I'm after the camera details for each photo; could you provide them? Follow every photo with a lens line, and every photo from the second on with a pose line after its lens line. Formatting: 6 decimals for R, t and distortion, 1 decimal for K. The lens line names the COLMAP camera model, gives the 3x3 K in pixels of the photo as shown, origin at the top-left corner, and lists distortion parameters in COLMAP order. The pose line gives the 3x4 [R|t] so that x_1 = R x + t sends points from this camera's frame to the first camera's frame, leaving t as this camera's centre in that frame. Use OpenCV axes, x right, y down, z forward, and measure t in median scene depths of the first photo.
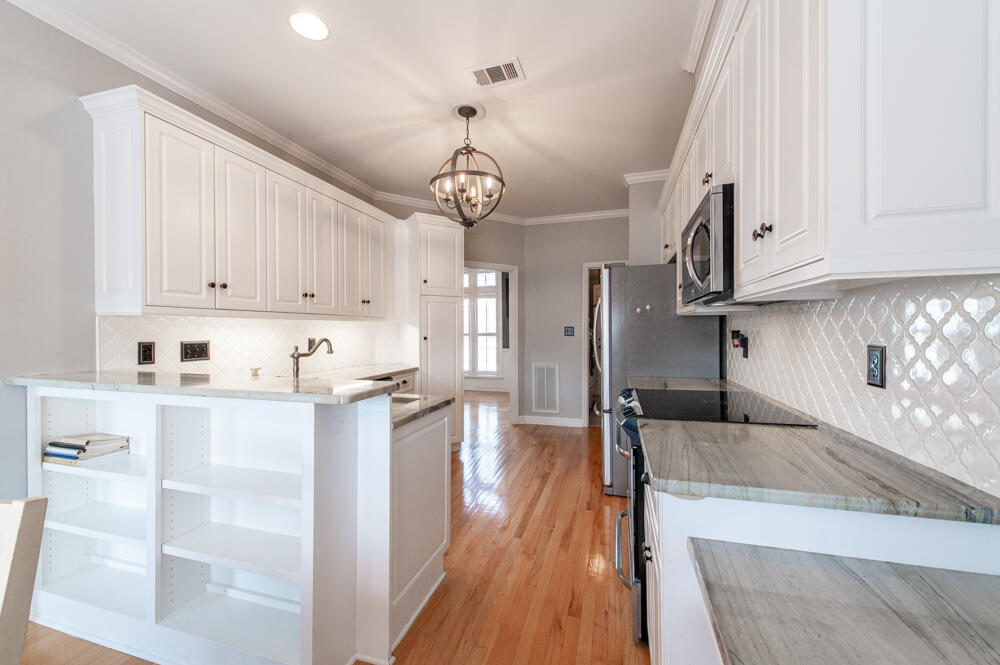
lens RADIAL K [[392.6, 0, 502.6], [0, 392.6, 332.6], [0, 0, 1]] dist [0.009939, -0.002448]
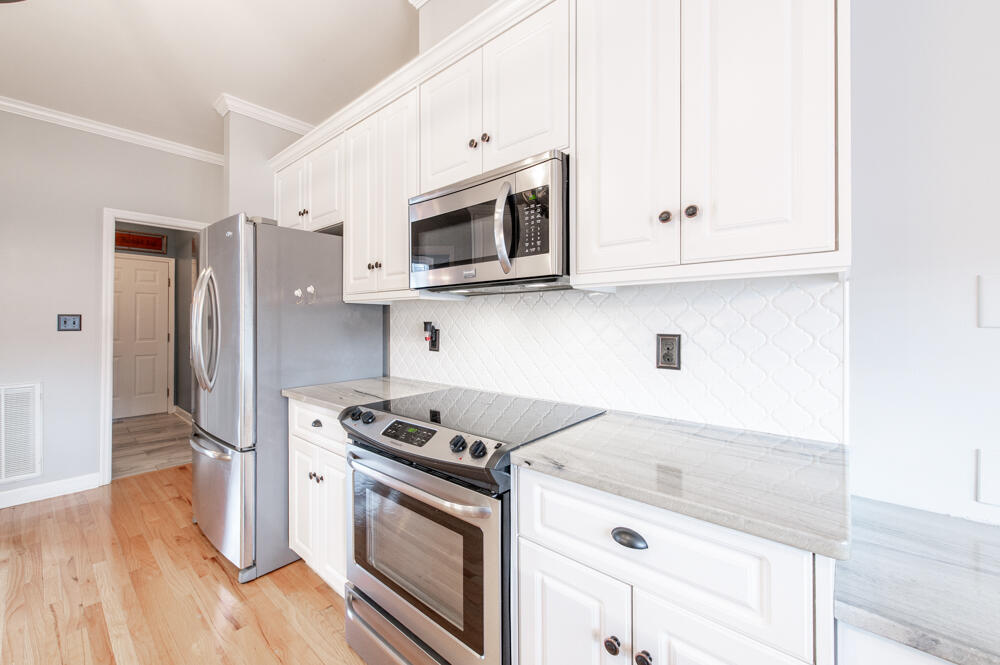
lens RADIAL K [[392.6, 0, 496.1], [0, 392.6, 322.5], [0, 0, 1]] dist [0.009939, -0.002448]
pose [[0.428801, 0.007628, 0.903367, -0.142778], [-0.000593, 0.999967, -0.008163, 0.002465], [-0.903399, 0.002965, 0.428791, 0.383816]]
